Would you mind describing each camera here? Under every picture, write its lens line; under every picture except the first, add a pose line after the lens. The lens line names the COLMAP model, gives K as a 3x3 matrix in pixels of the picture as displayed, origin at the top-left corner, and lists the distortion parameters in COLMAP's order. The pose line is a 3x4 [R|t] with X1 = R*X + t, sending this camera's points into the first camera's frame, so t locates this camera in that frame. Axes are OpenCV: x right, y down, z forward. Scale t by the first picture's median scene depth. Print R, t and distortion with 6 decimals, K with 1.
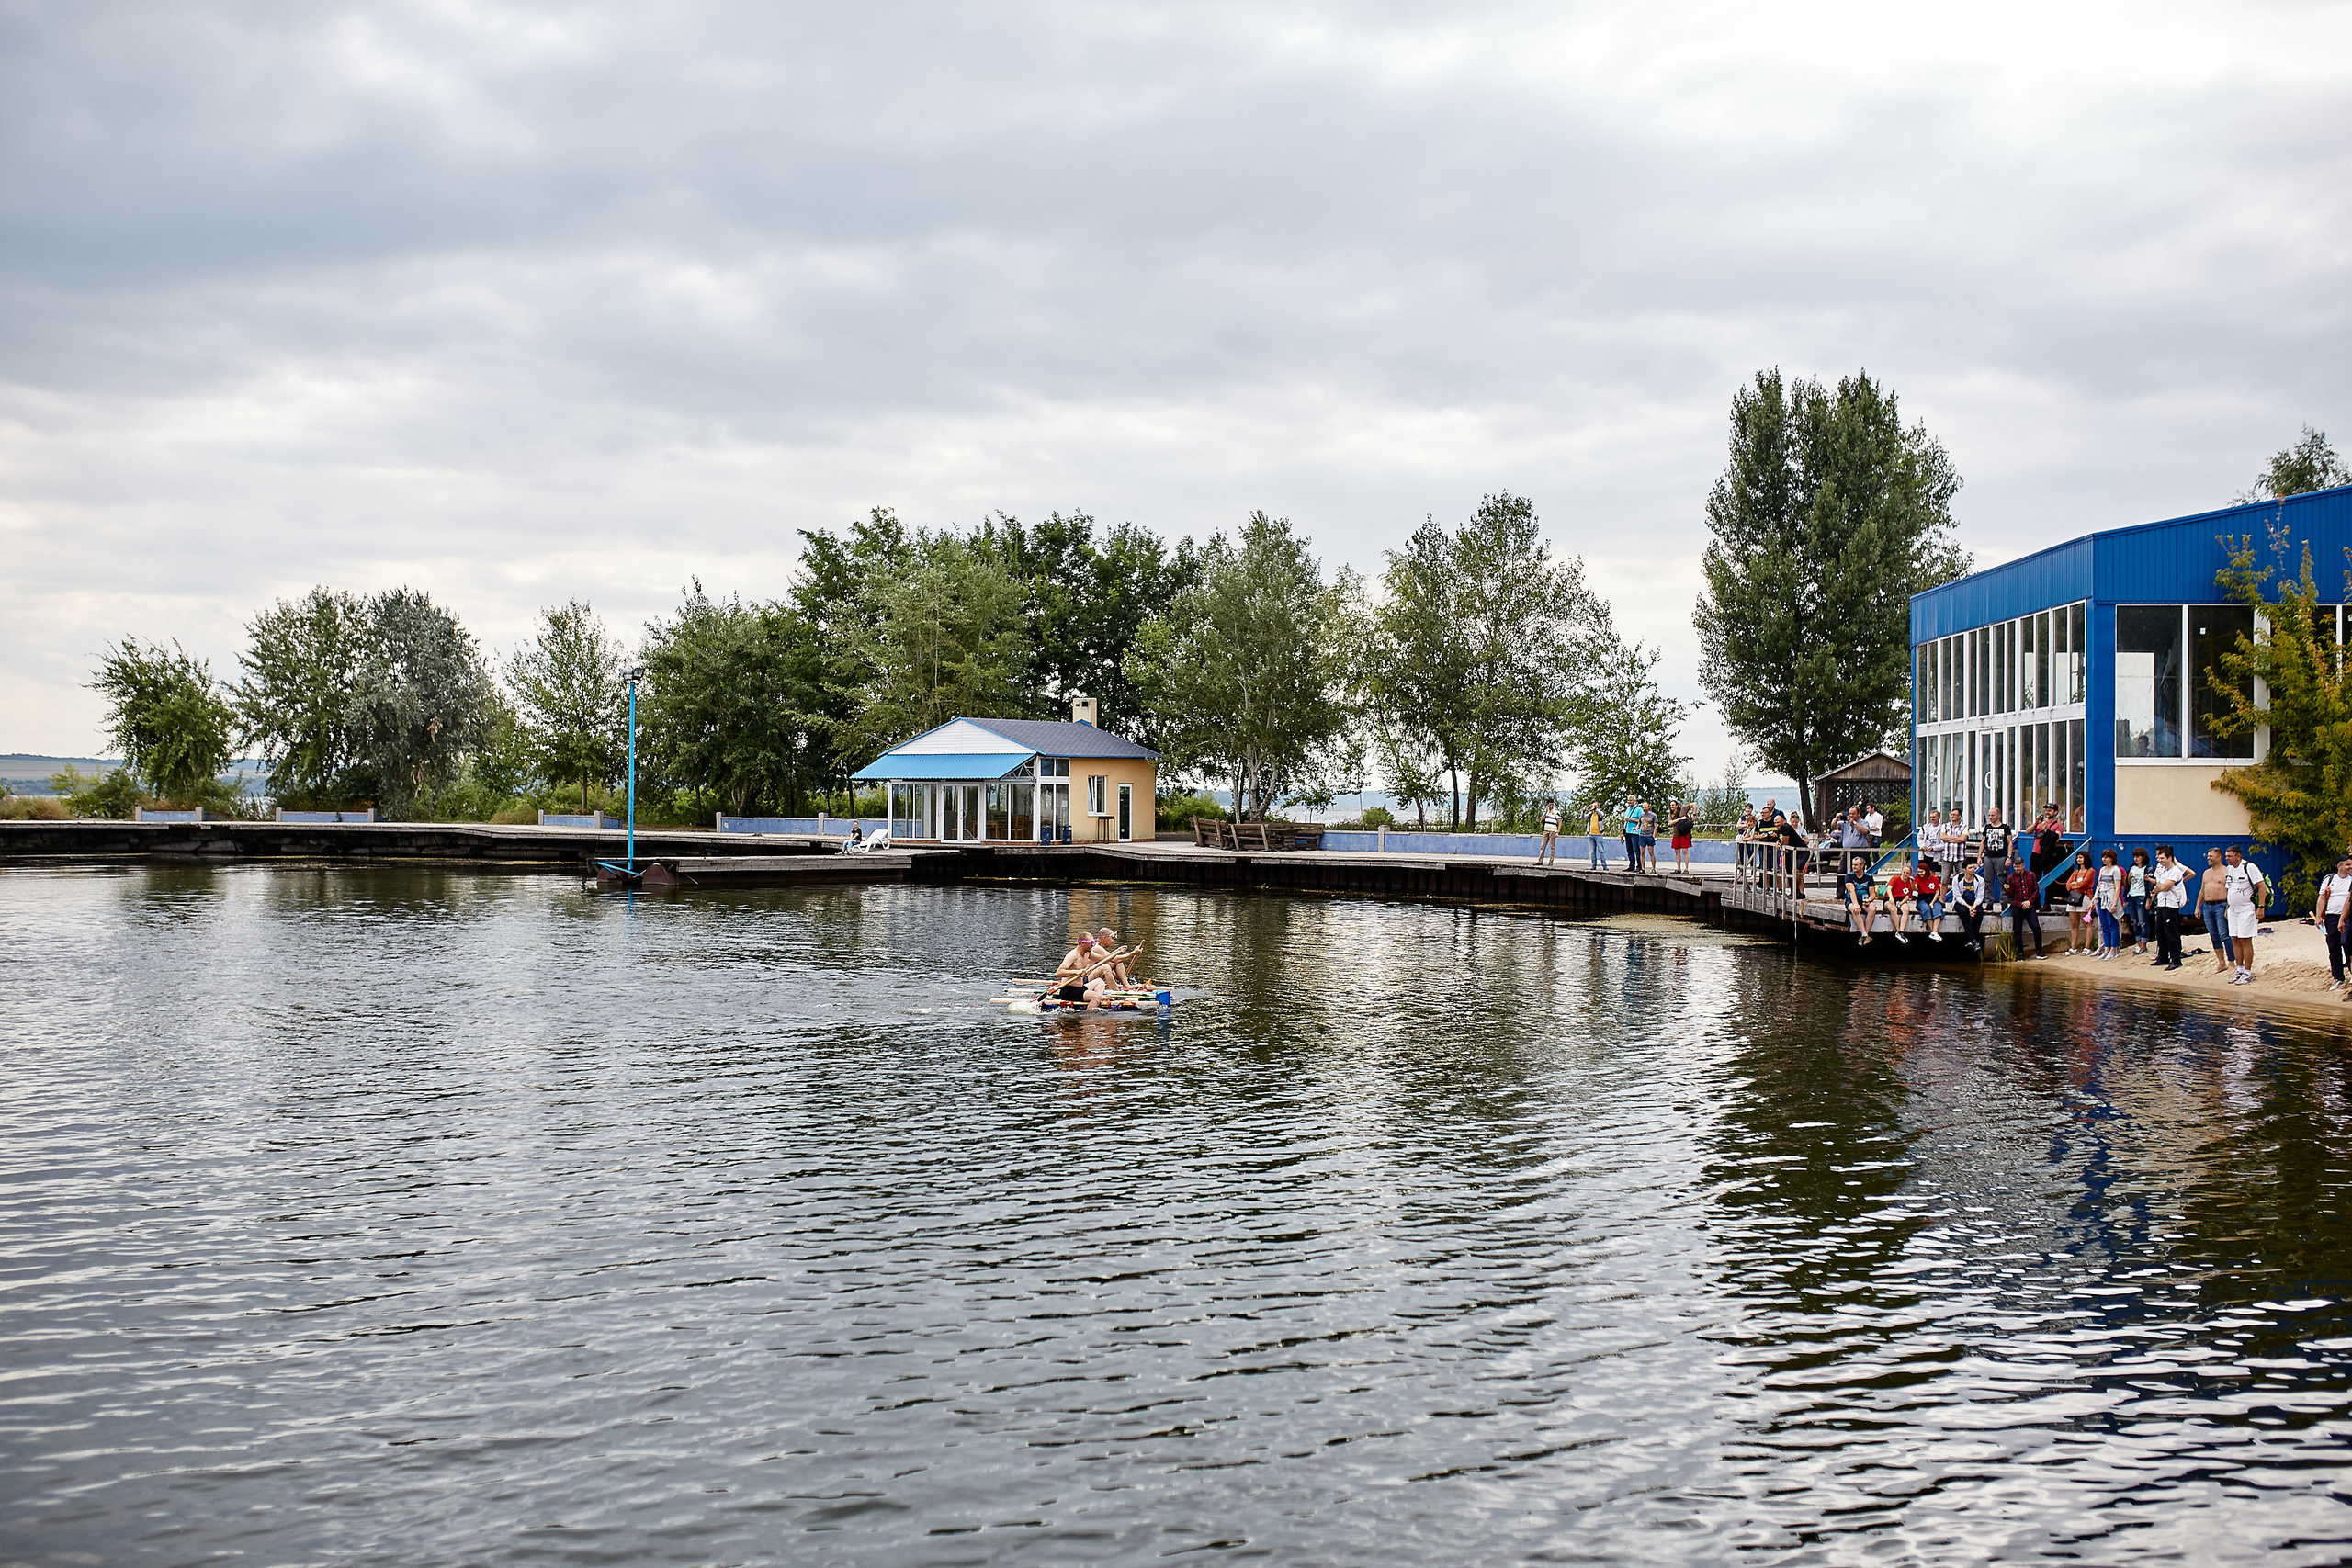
lens RADIAL K [[2248.4, 0, 1176.0], [0, 2248.4, 784.0], [0, 0, 1]] dist [-0.055010, 0.086712]
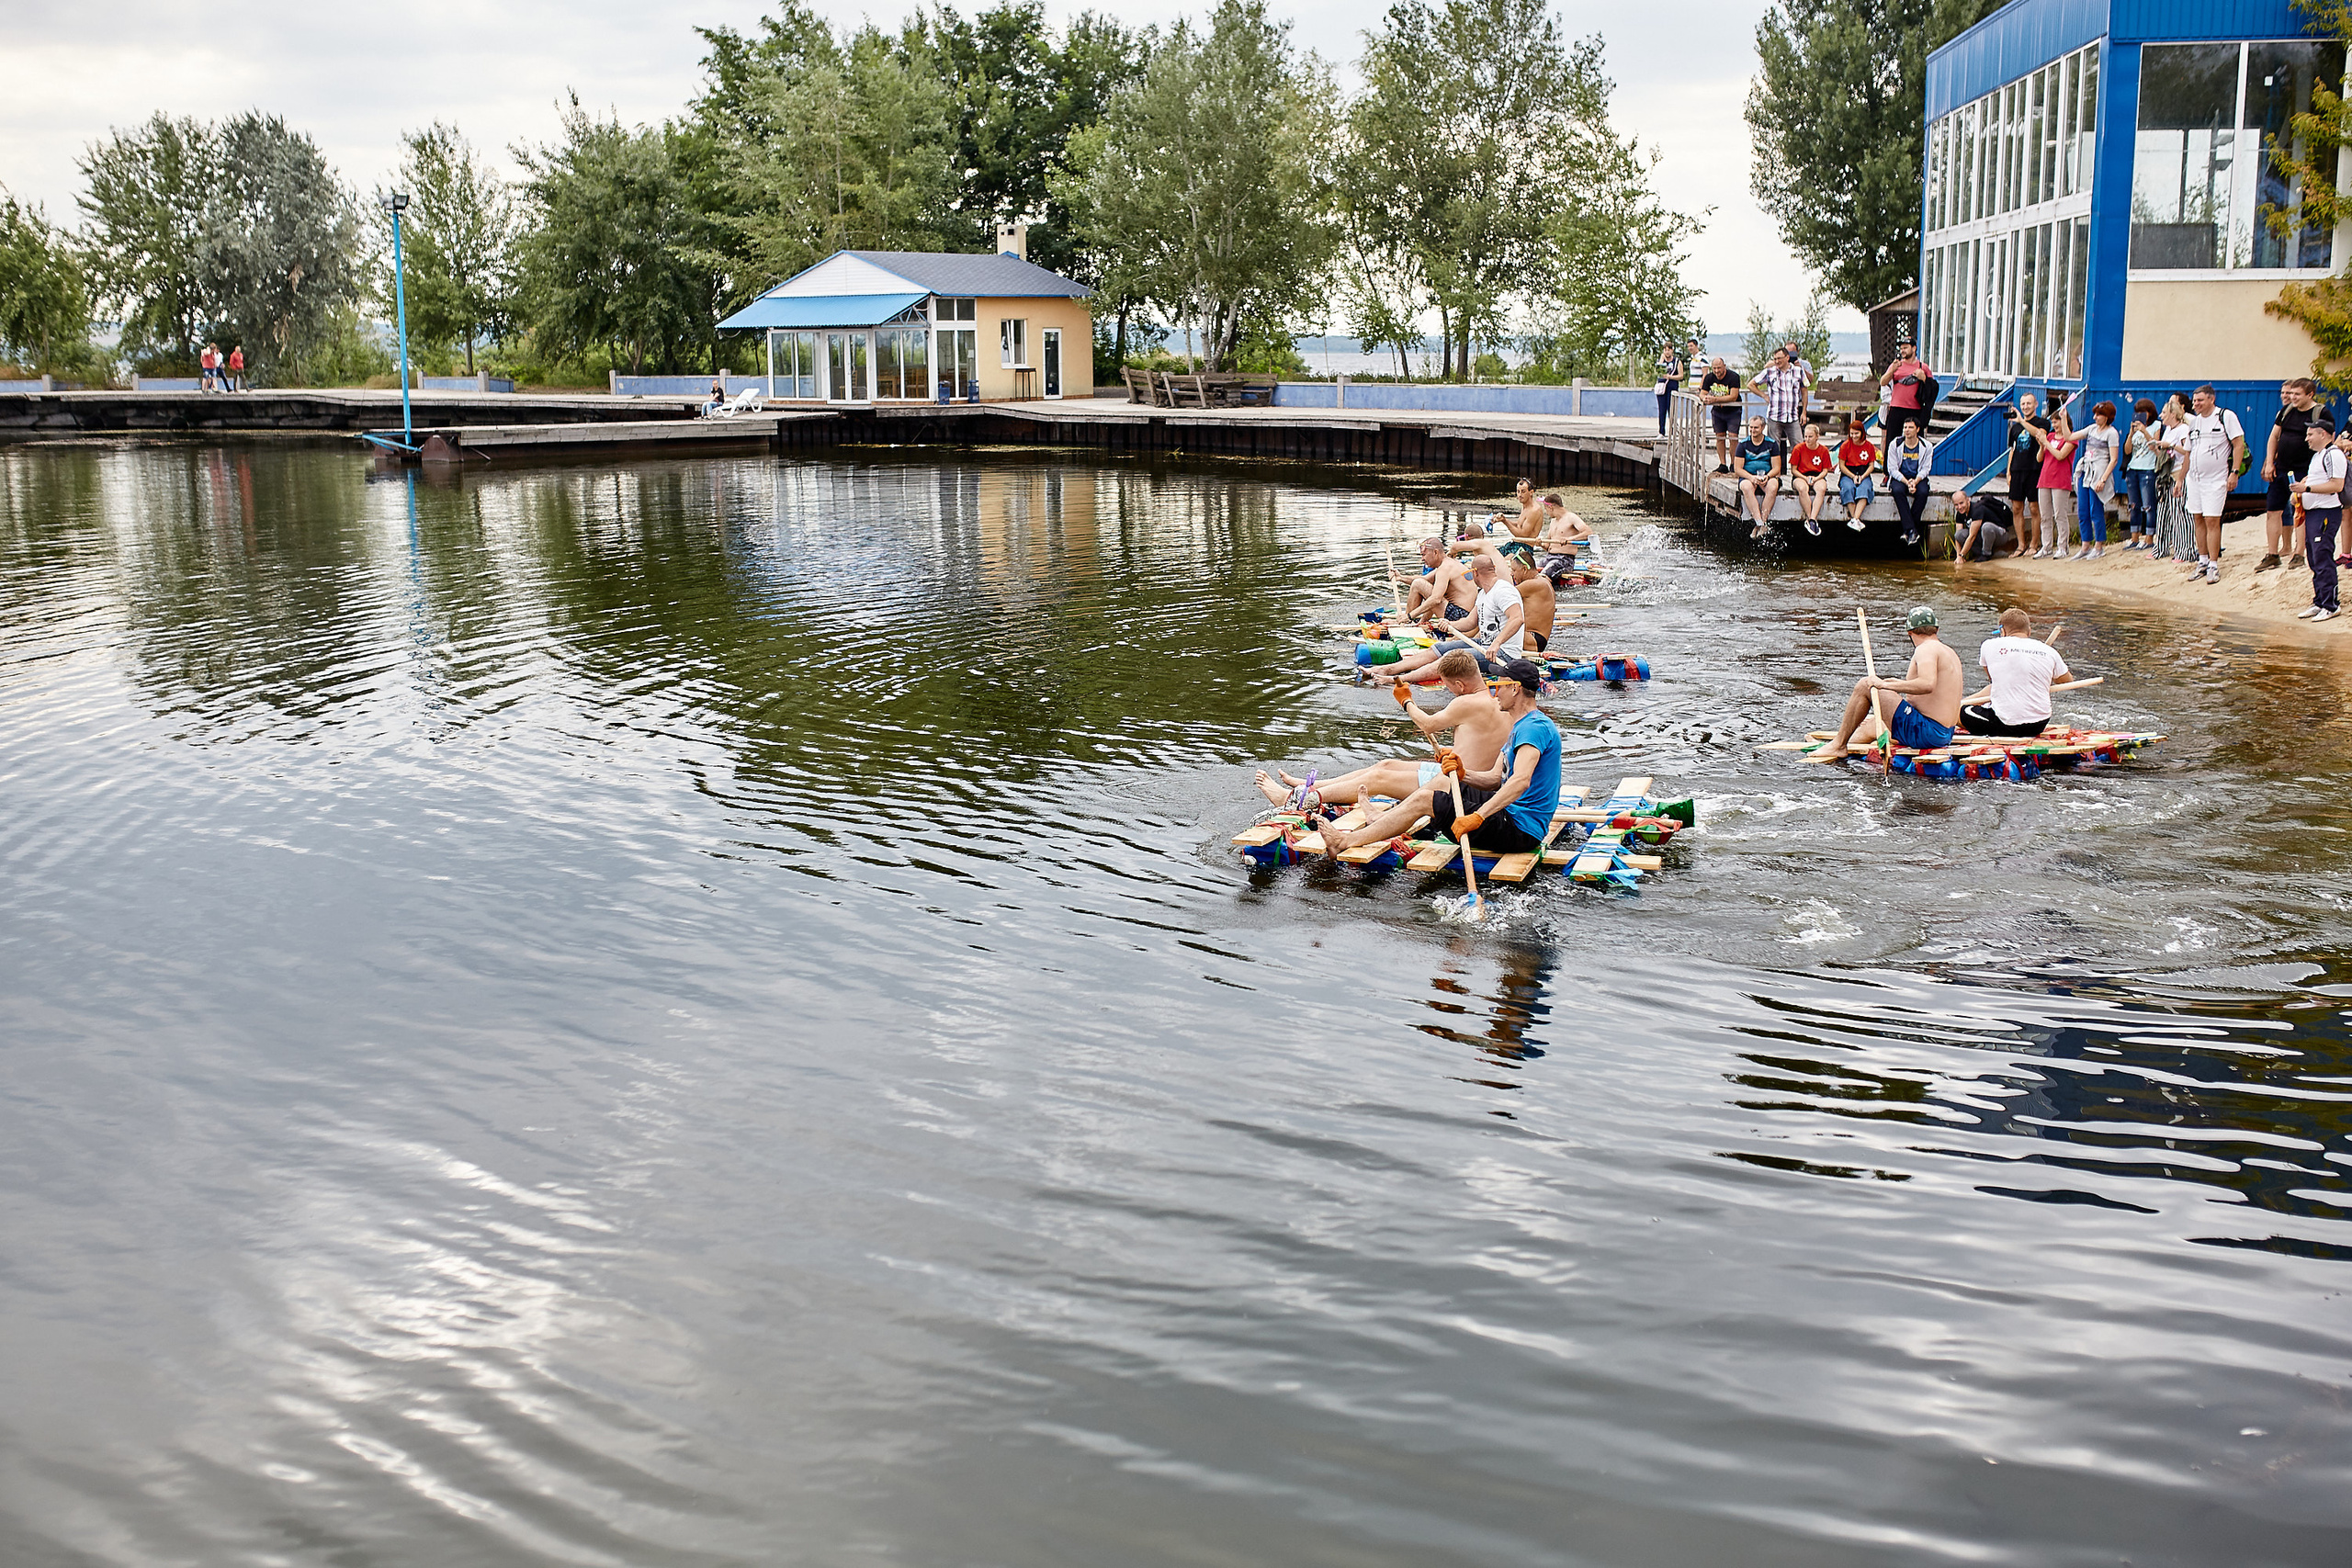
lens RADIAL K [[2409.2, 0, 1176.0], [0, 2409.2, 784.0], [0, 0, 1]] dist [-0.069442, 0.105089]
pose [[0.997854, -0.001764, -0.065456, 0.083938], [0.013835, 0.982750, 0.184421, 0.002284], [0.064002, -0.184931, 0.980665, 0.106006]]
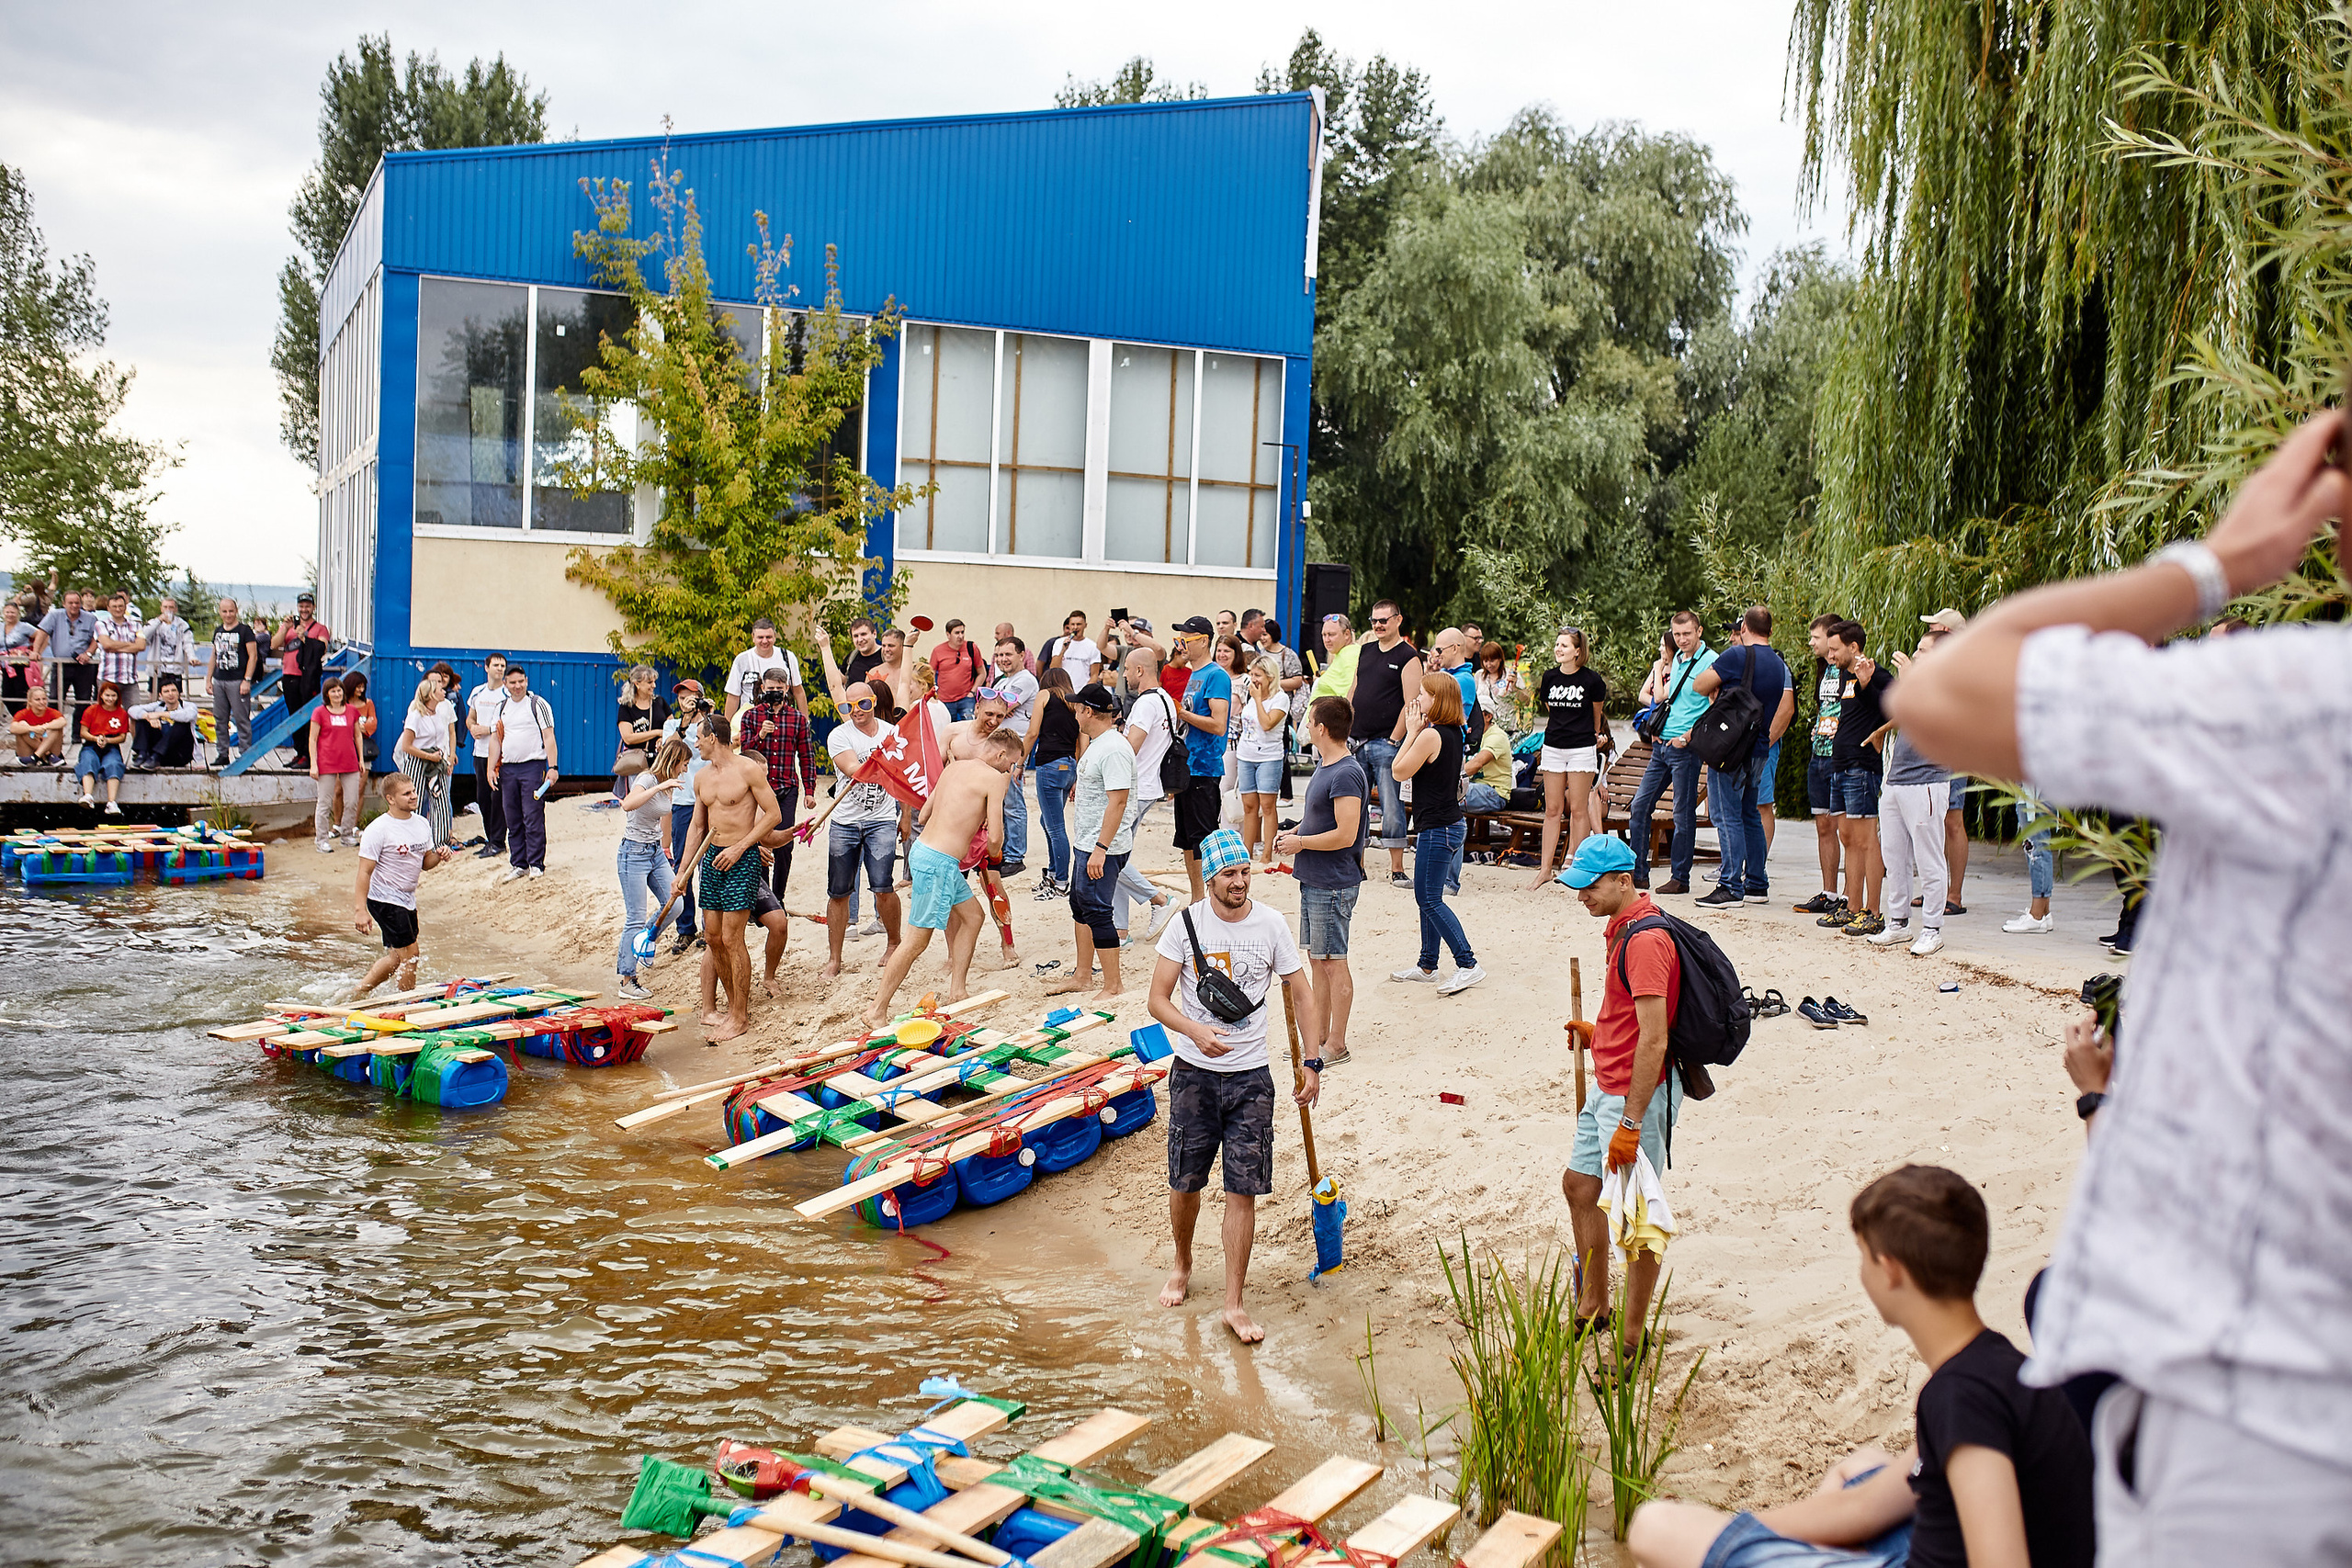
lens RADIAL K [[2248.4, 0, 1176.0], [0, 2248.4, 784.0], [0, 0, 1]] dist [-0.055010, 0.086712]
pose [[0.891149, 0.002535, 0.453704, 0.160794], [-0.040824, 0.996376, 0.074617, 0.002713], [-0.451870, -0.085017, 0.888023, 0.168858]]
